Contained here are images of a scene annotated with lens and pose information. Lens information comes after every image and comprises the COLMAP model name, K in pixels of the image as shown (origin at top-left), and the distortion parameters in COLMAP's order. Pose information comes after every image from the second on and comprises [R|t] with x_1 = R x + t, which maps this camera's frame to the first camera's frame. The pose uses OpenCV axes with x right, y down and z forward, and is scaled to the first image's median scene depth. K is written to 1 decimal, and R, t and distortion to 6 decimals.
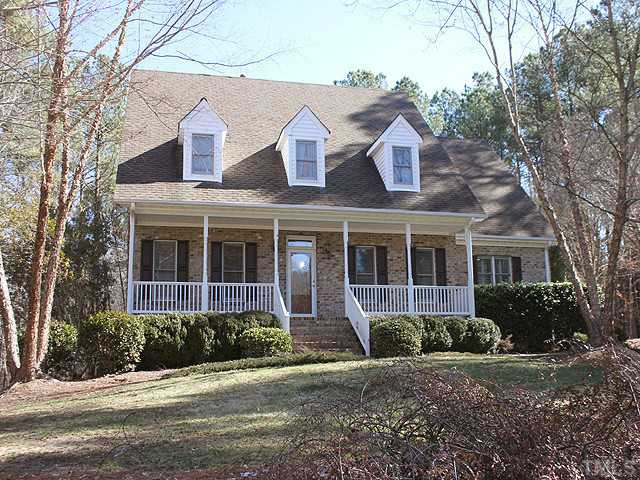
lens RADIAL K [[440.9, 0, 320.0], [0, 440.9, 240.0], [0, 0, 1]] dist [-0.013667, -0.000308]
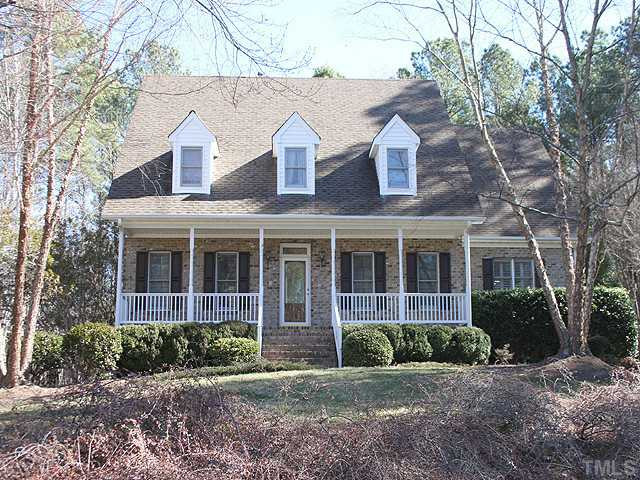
lens RADIAL K [[482.4, 0, 320.0], [0, 482.4, 240.0], [0, 0, 1]] dist [0.007388, -0.001875]
pose [[0.992771, -0.024489, -0.117503, 0.155719], [0.024878, 0.999689, 0.001848, -0.019976], [0.117421, -0.004757, 0.993071, -0.075047]]
